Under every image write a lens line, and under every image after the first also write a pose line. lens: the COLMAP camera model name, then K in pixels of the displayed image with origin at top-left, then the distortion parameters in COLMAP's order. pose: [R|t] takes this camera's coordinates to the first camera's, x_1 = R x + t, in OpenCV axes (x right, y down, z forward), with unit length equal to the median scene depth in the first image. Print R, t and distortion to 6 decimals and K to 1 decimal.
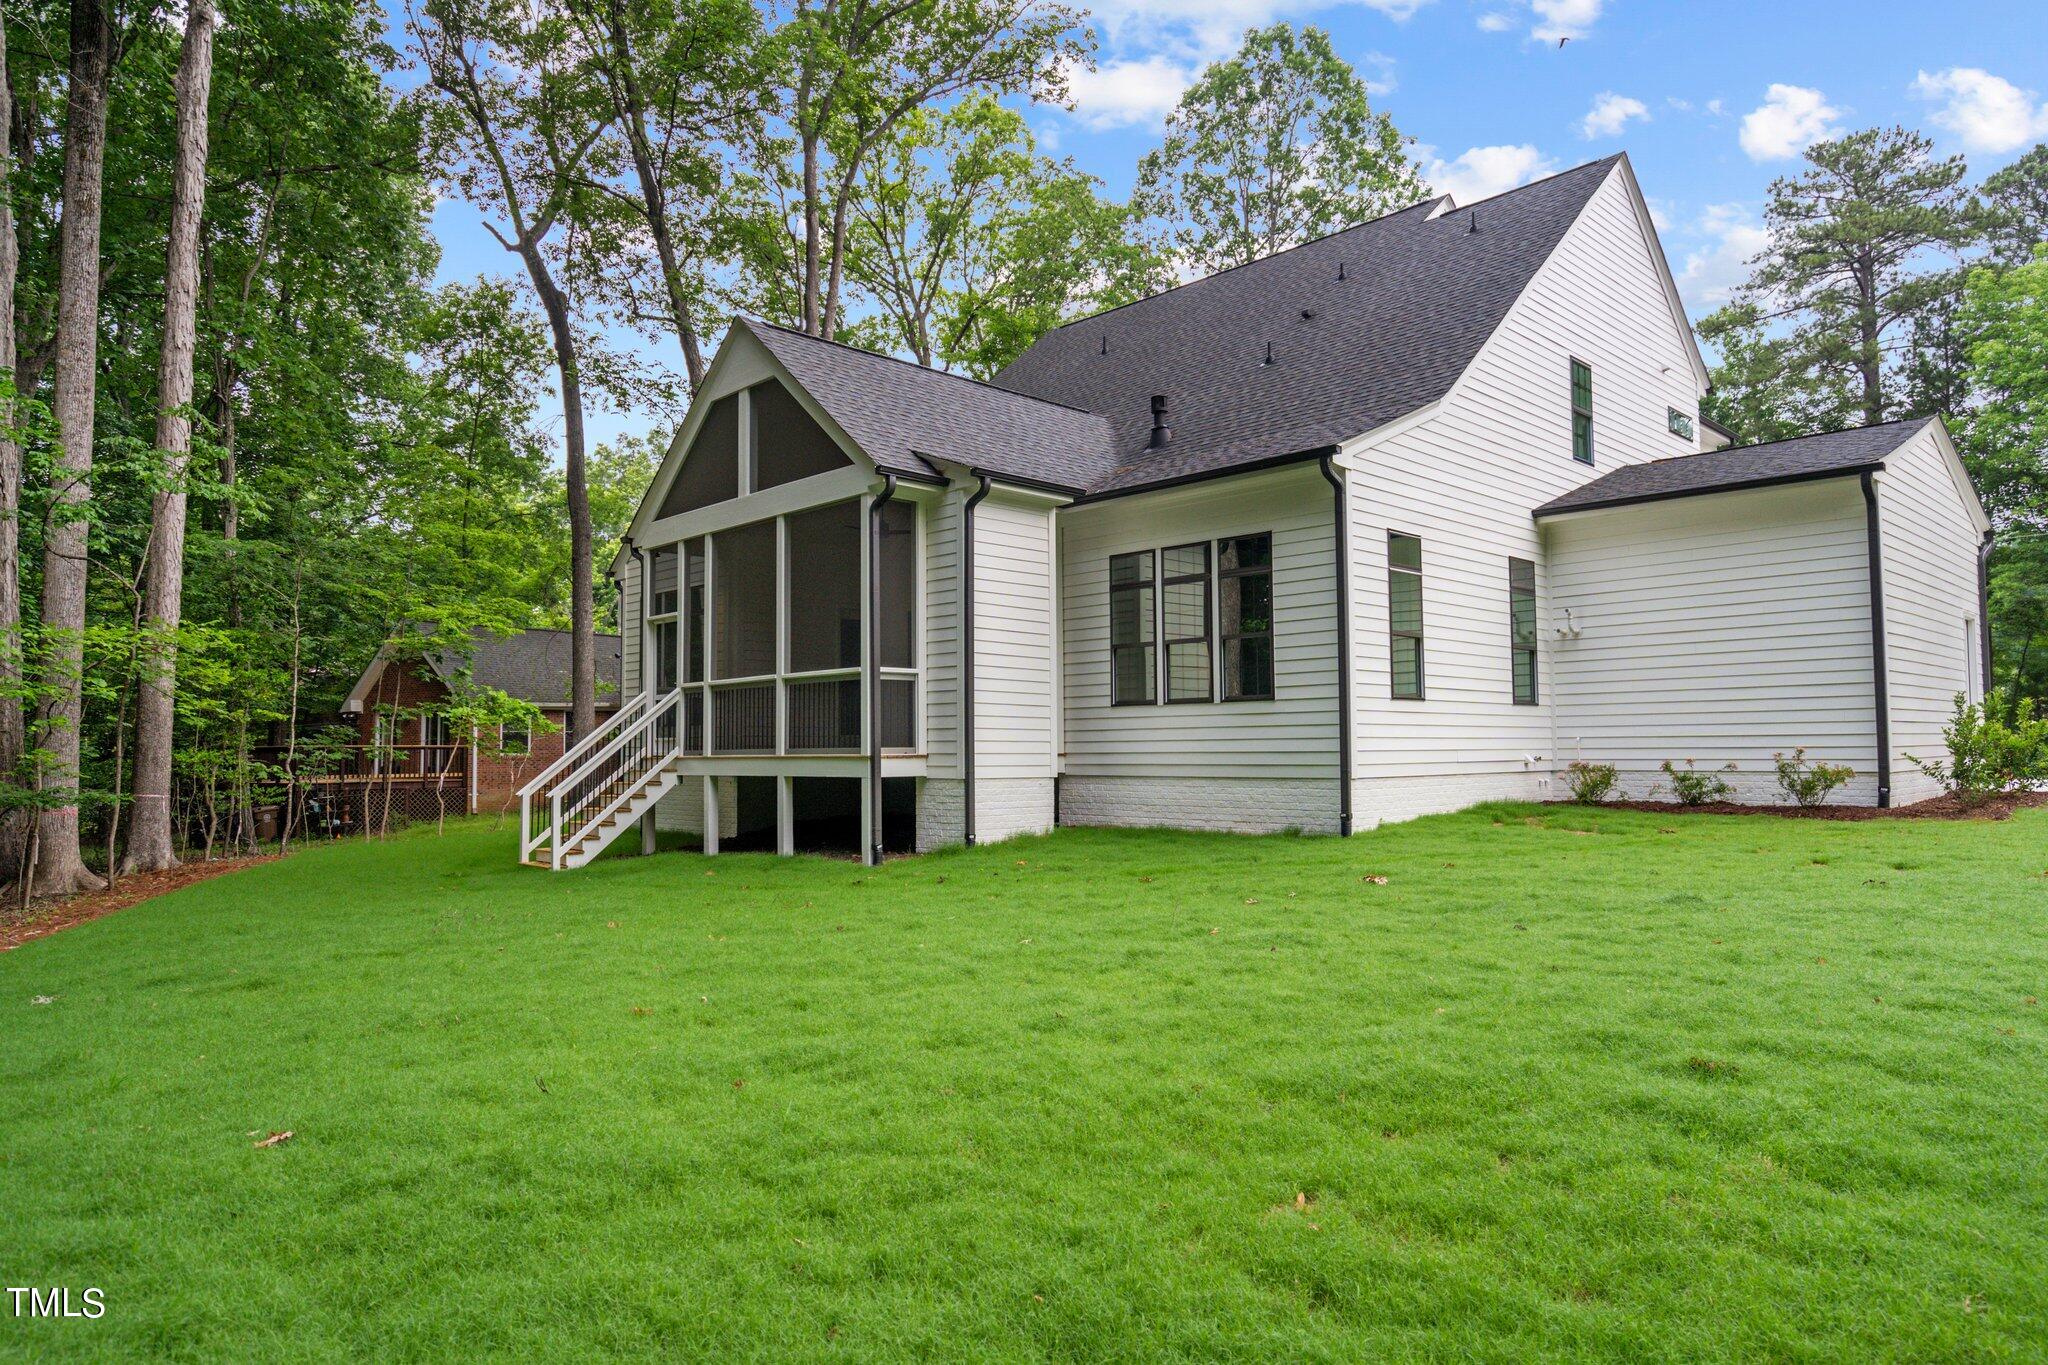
lens RADIAL K [[1258.4, 0, 1022.7], [0, 1258.4, 684.8], [0, 0, 1]] dist [0.000472, 0.000137]
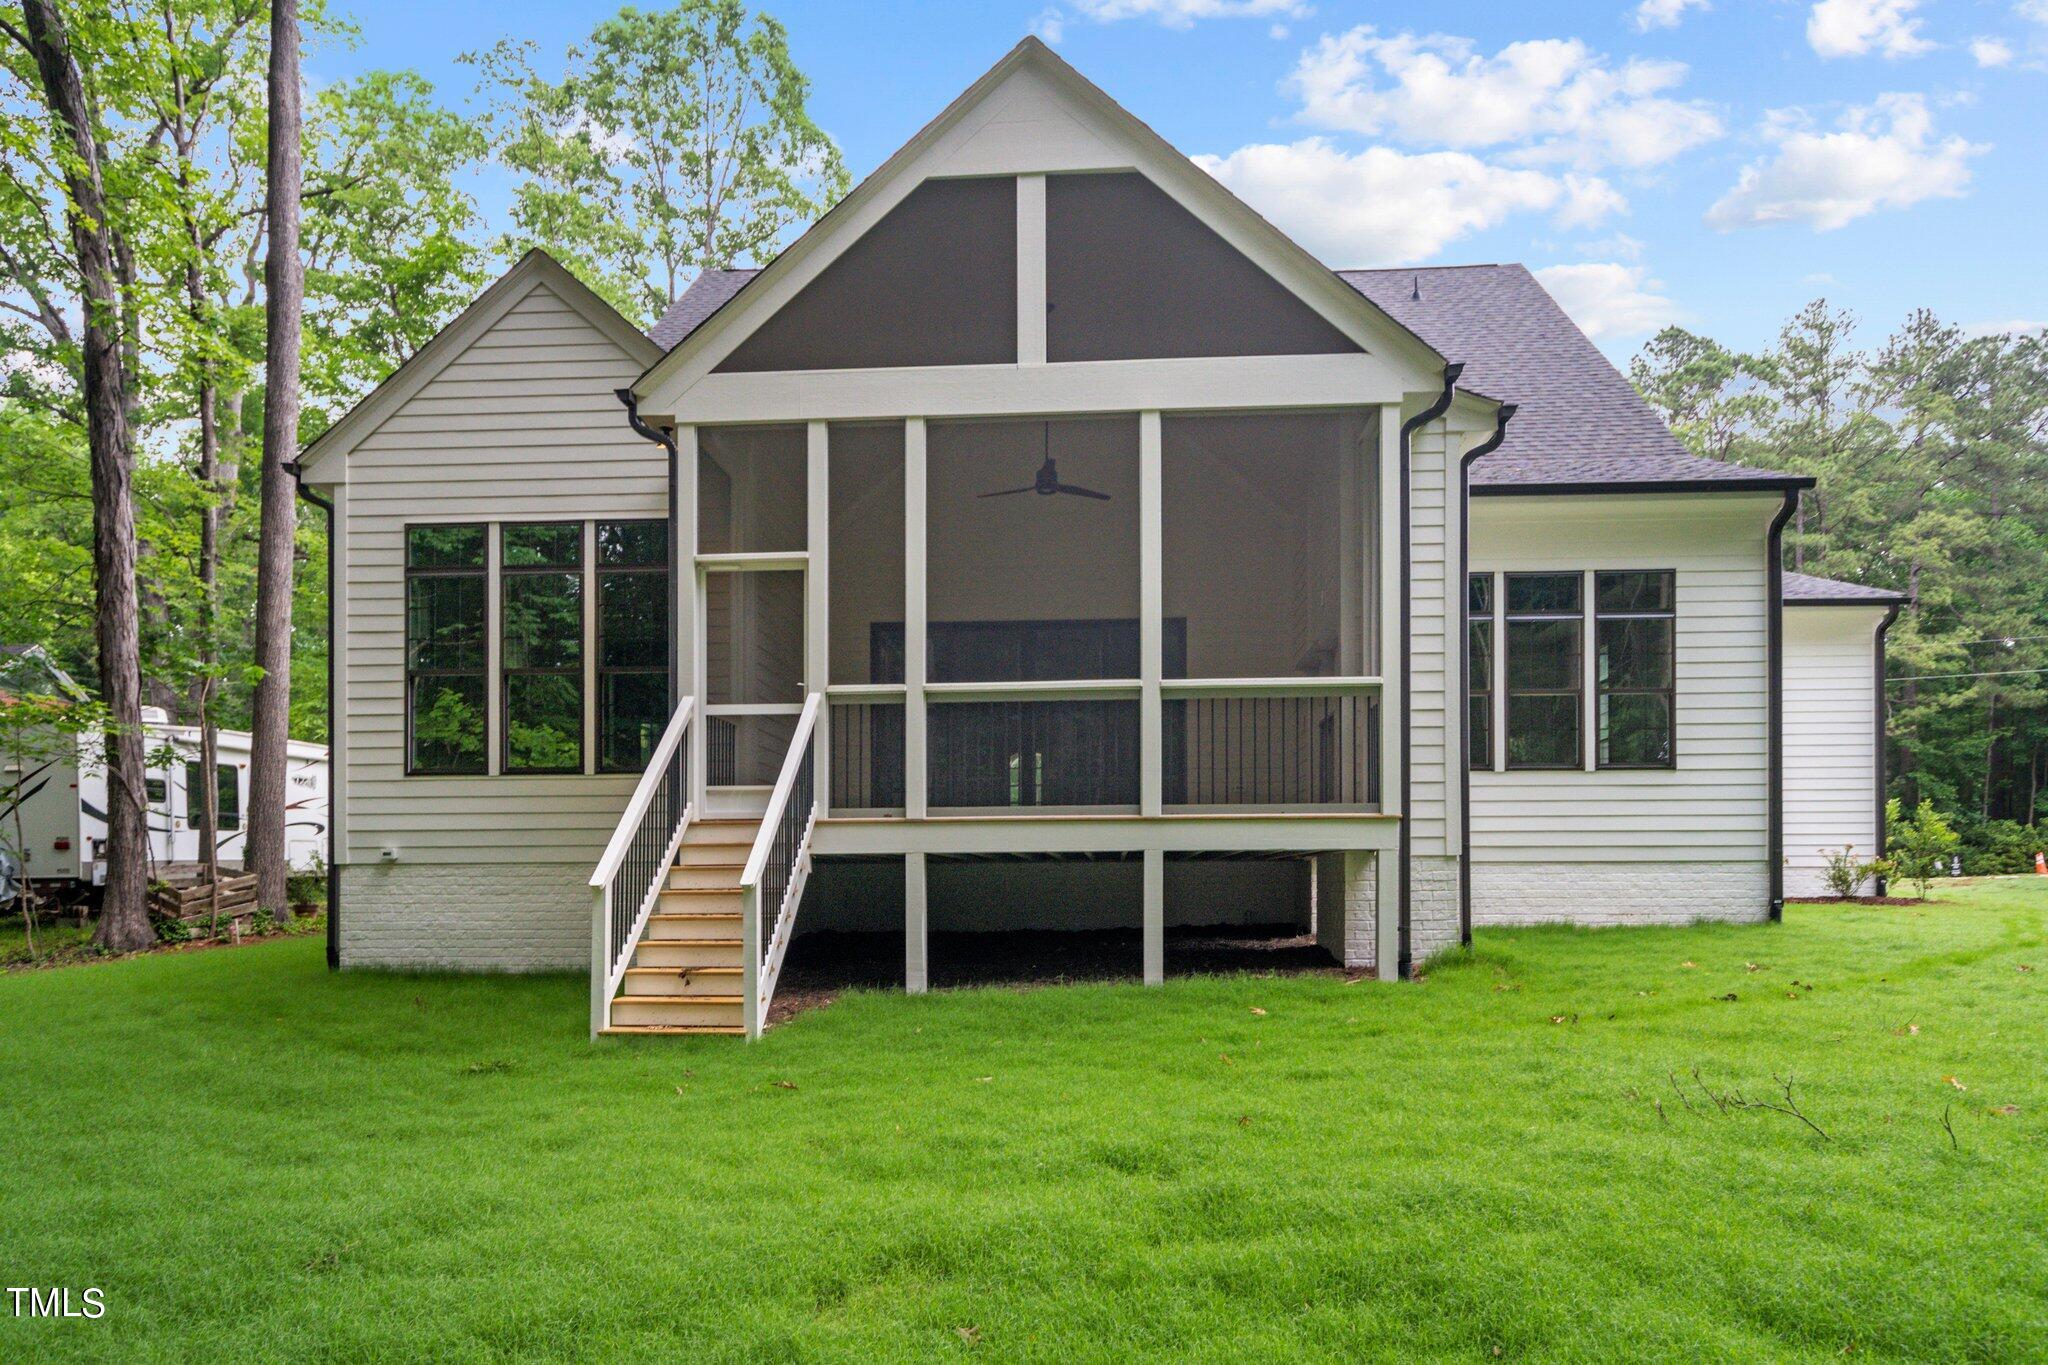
lens RADIAL K [[1258.4, 0, 1026.8], [0, 1258.4, 860.9], [0, 0, 1]] dist [0.000472, 0.000137]
pose [[0.755682, 0.015041, 0.654766, -0.622714], [-0.046822, 0.998419, 0.031104, 0.061169], [-0.653263, -0.054162, 0.755192, 0.582401]]
